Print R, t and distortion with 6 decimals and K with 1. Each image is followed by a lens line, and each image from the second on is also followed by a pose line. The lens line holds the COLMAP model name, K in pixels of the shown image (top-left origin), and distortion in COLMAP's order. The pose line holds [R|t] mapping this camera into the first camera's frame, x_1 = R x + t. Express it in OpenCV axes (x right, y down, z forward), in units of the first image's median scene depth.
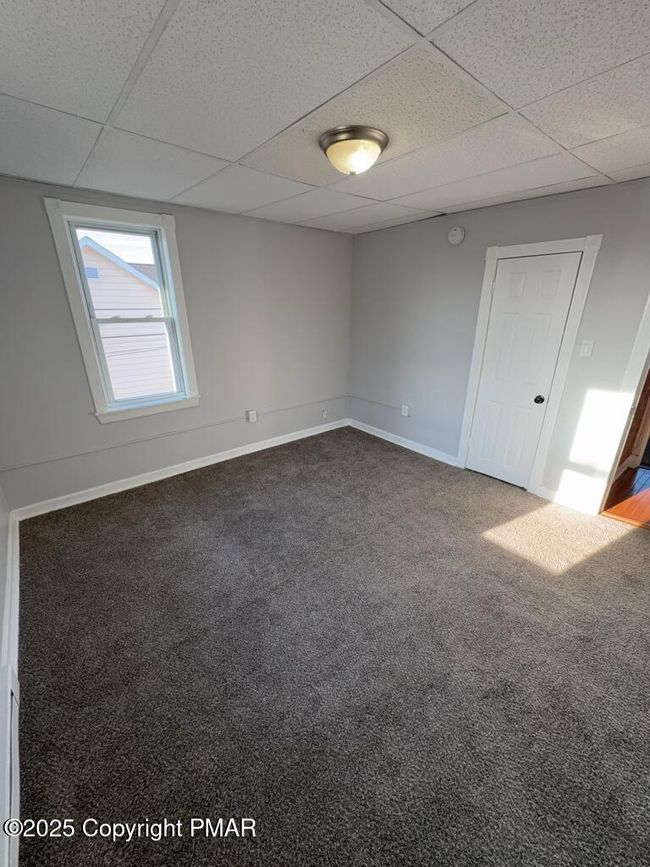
lens RADIAL K [[344.3, 0, 325.5], [0, 344.3, 432.3], [0, 0, 1]] dist [-0.002140, -0.000051]
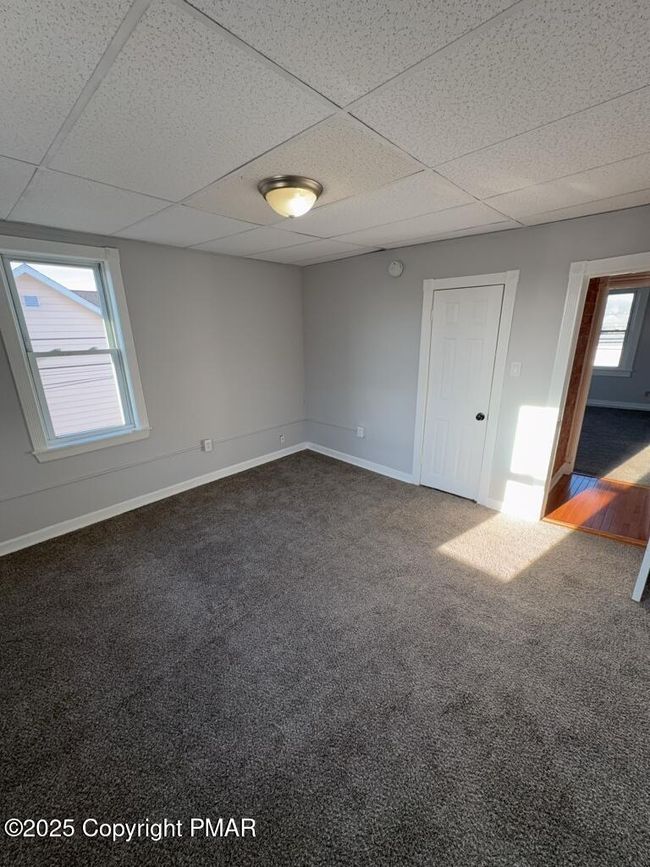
lens RADIAL K [[344.3, 0, 326.1], [0, 344.3, 431.9], [0, 0, 1]] dist [-0.002140, -0.000051]
pose [[0.992629, -0.047820, 0.111357, 0.024346], [0.054791, 0.996669, -0.060404, -0.011549], [-0.108098, 0.066060, 0.991943, -0.019091]]
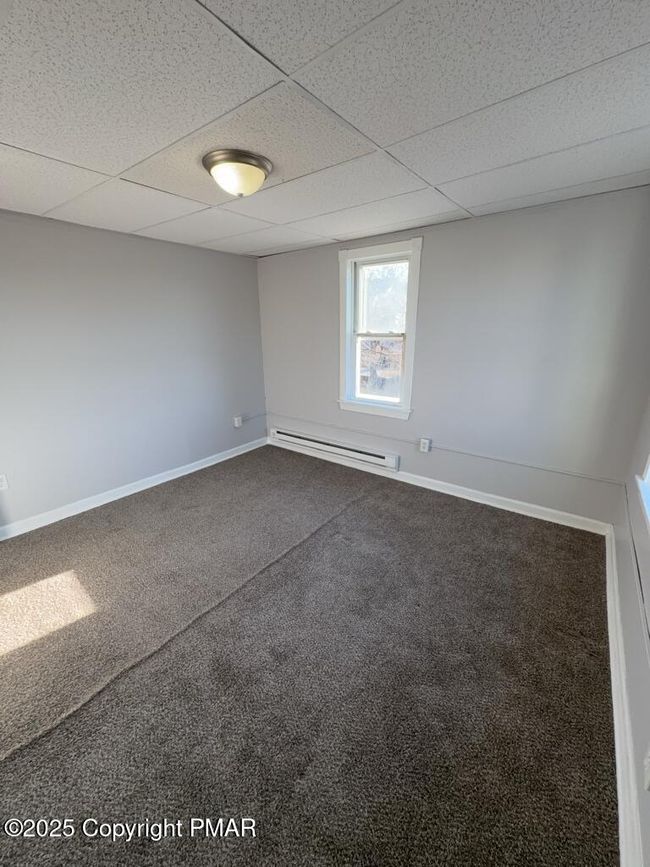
lens RADIAL K [[344.3, 0, 325.1], [0, 344.3, 431.7], [0, 0, 1]] dist [-0.002140, -0.000051]
pose [[-0.973698, 0.080357, -0.213201, 0.079879], [-0.065397, 0.797799, 0.599366, -0.586154], [0.218255, 0.597545, -0.771560, 1.610384]]
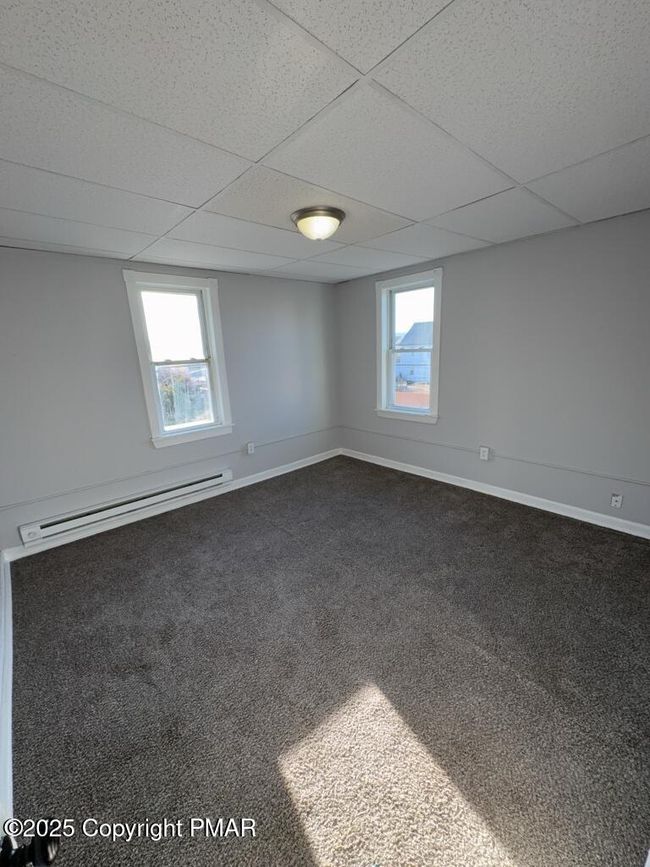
lens RADIAL K [[344.3, 0, 324.7], [0, 344.3, 432.0], [0, 0, 1]] dist [-0.002140, -0.000051]
pose [[0.038450, 0.239610, -0.970108, 1.044456], [-0.303993, 0.927615, 0.217066, -0.272610], [0.951898, 0.286560, 0.108506, 0.774282]]
